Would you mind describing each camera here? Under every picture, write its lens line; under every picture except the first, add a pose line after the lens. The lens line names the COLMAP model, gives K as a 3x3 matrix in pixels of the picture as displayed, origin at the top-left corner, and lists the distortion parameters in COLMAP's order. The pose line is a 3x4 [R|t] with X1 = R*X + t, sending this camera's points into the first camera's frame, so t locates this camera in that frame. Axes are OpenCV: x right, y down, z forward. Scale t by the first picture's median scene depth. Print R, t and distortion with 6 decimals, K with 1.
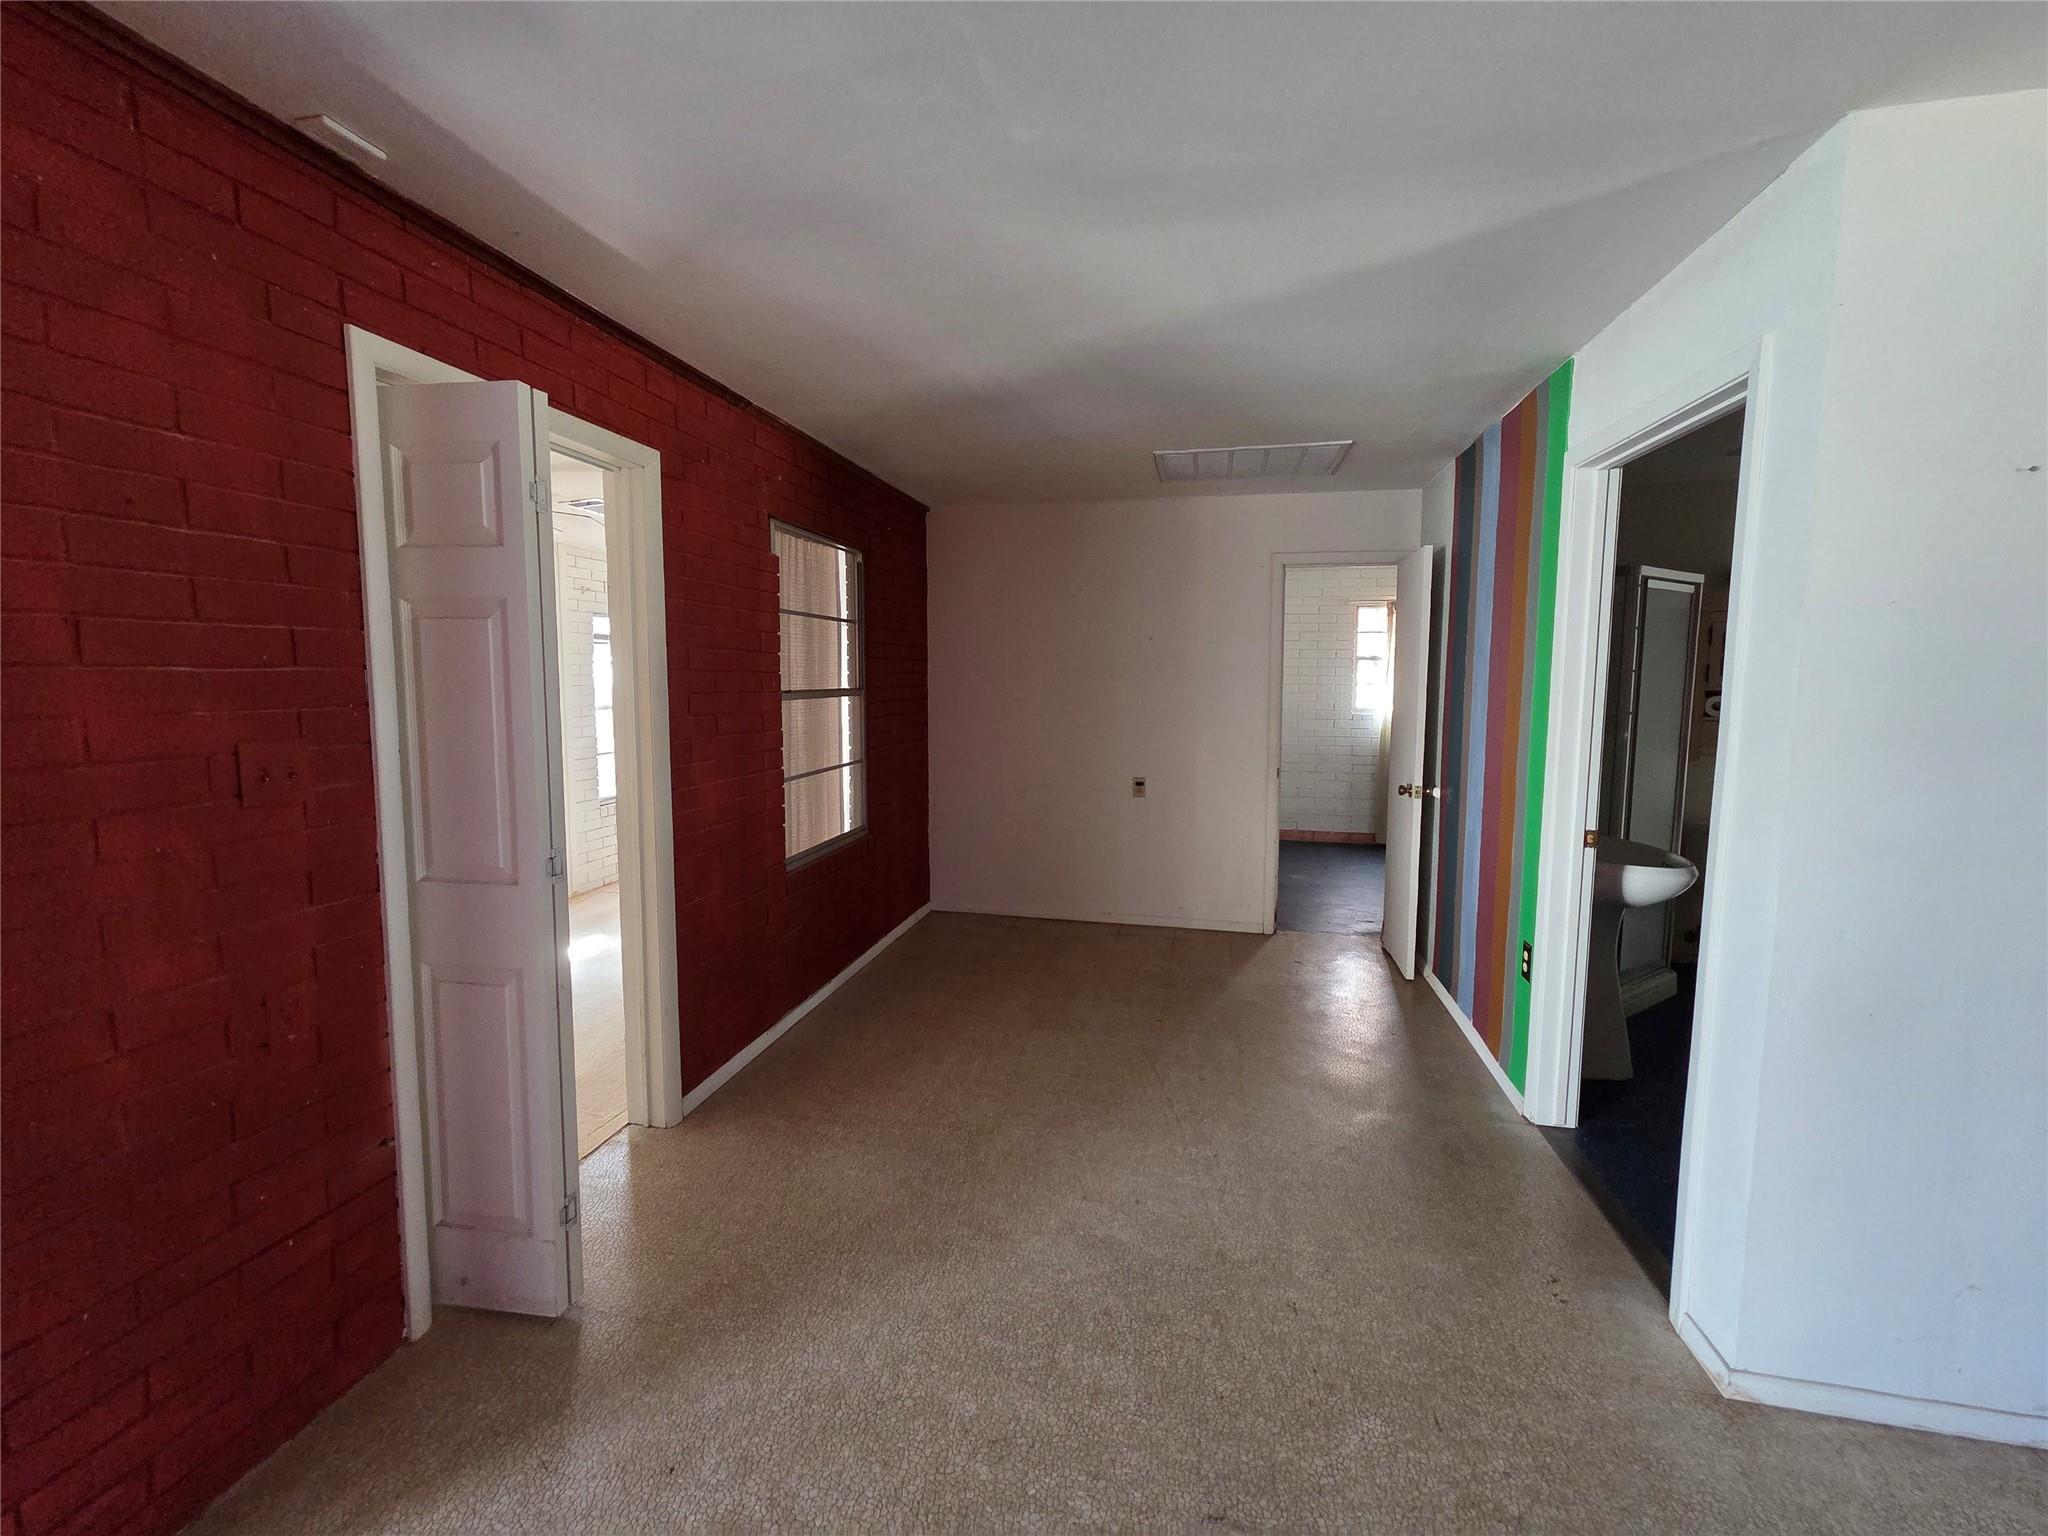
lens RADIAL K [[840.8, 0, 1023.3], [0, 840.8, 766.9], [0, 0, 1]] dist [0.004467, 0.000786]
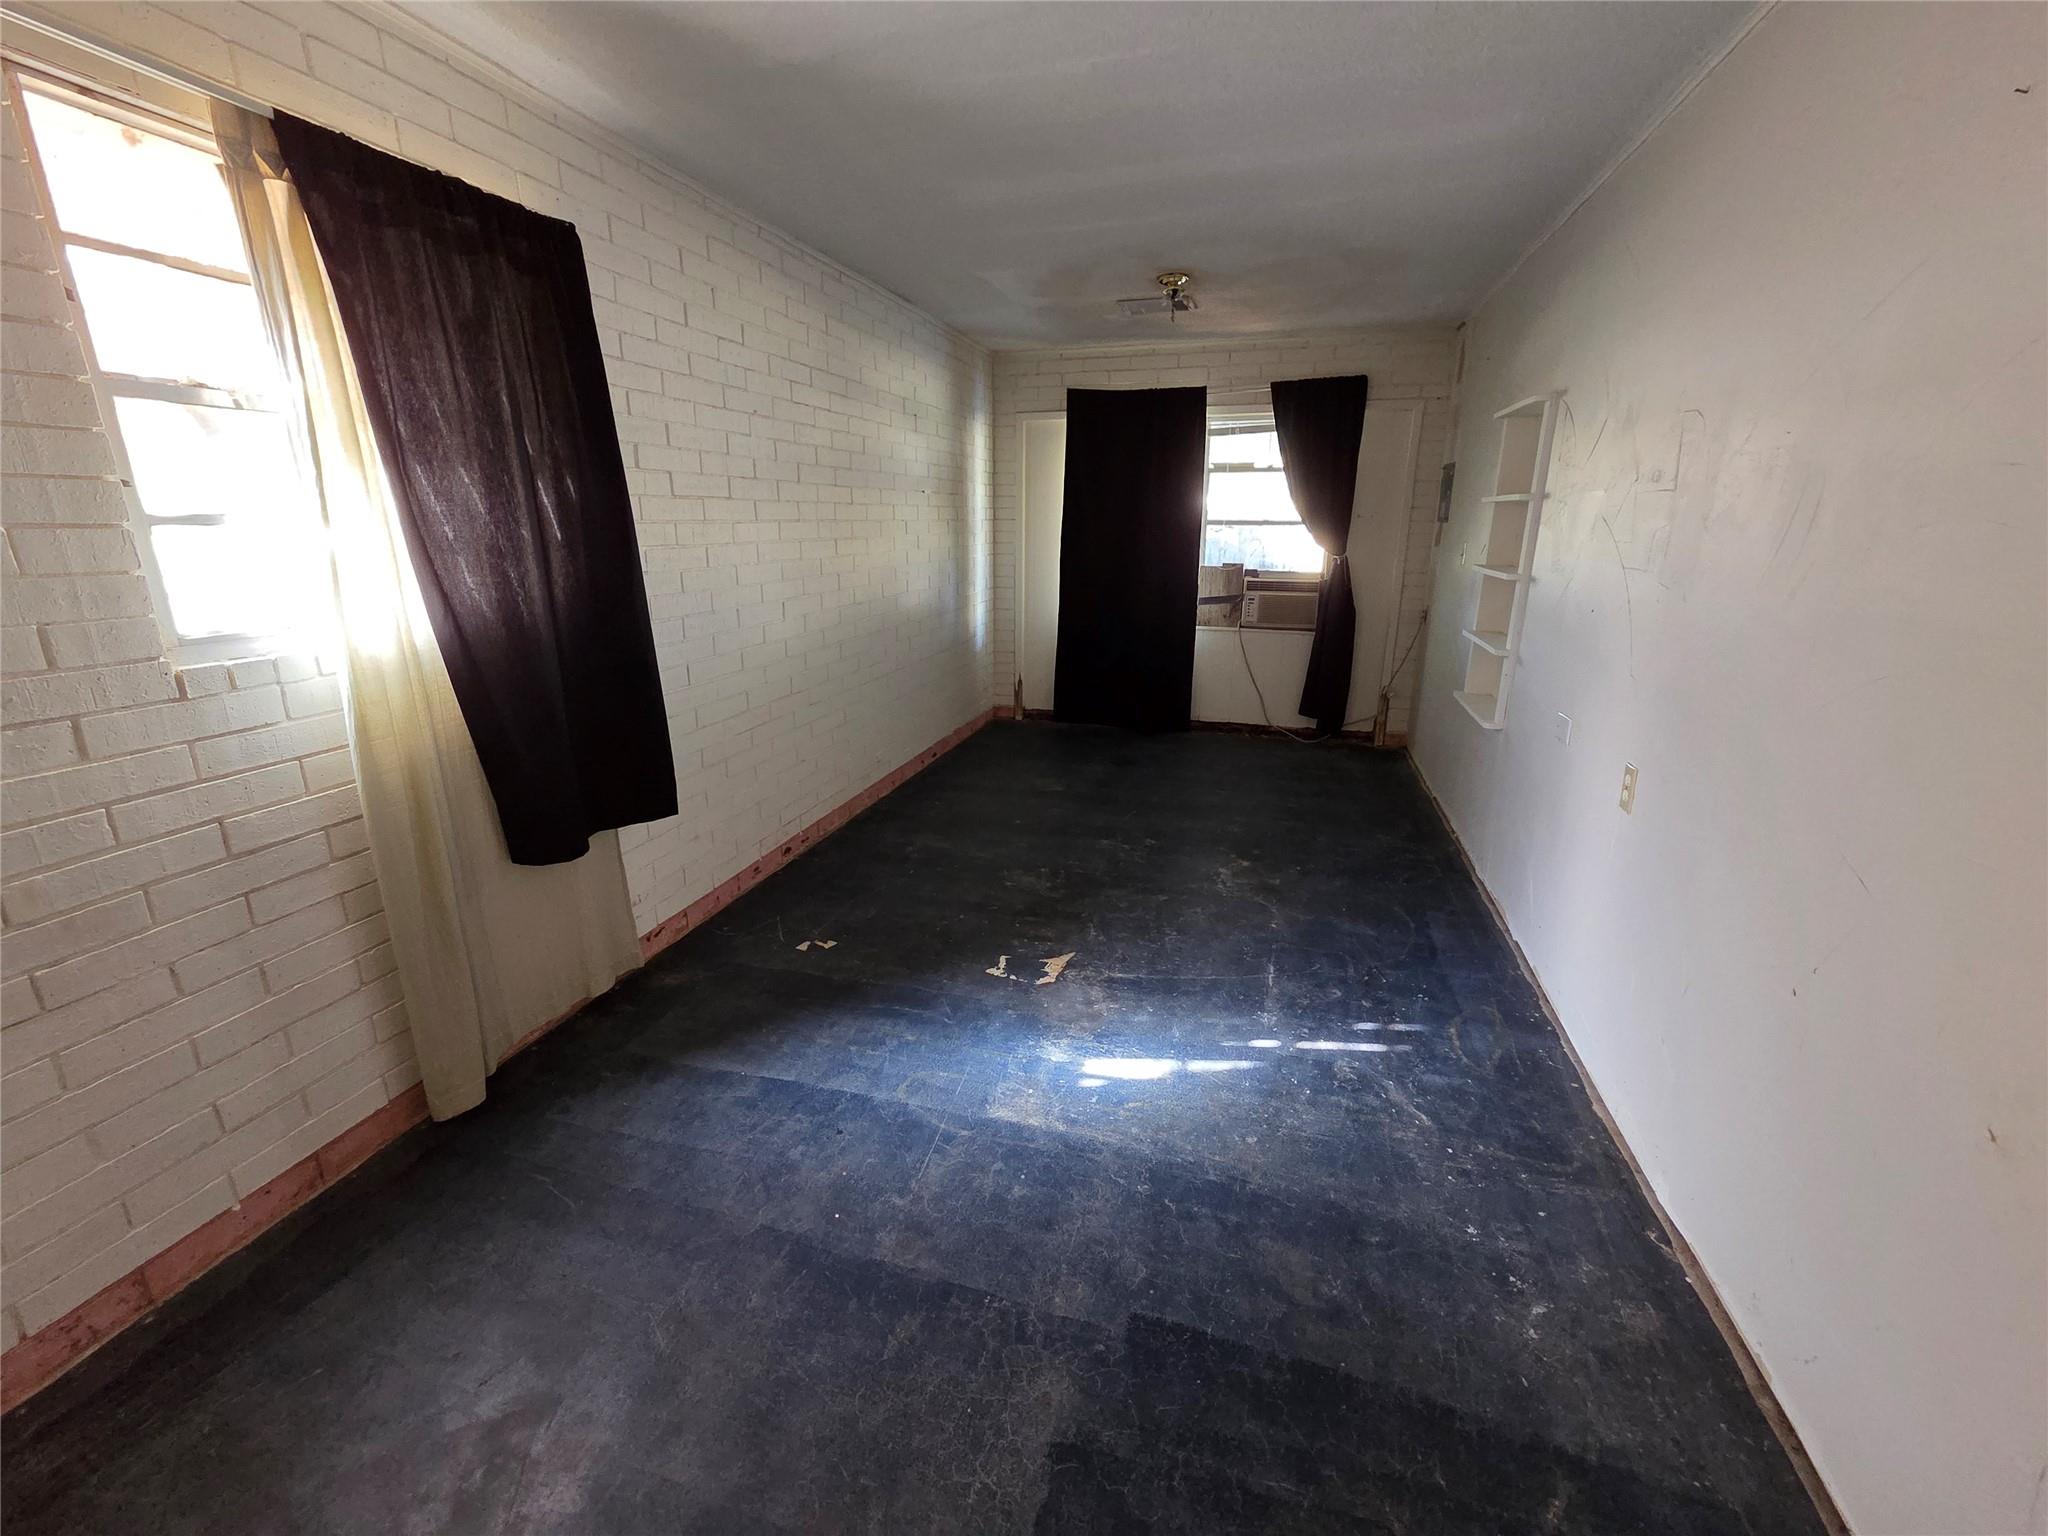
lens RADIAL K [[840.8, 0, 1025.3], [0, 840.8, 762.5], [0, 0, 1]] dist [0.004467, 0.000786]
pose [[0.060003, -0.272340, 0.960328, 0.198299], [0.081993, 0.960155, 0.267168, -0.079672], [-0.994825, 0.062710, 0.079943, 0.777546]]
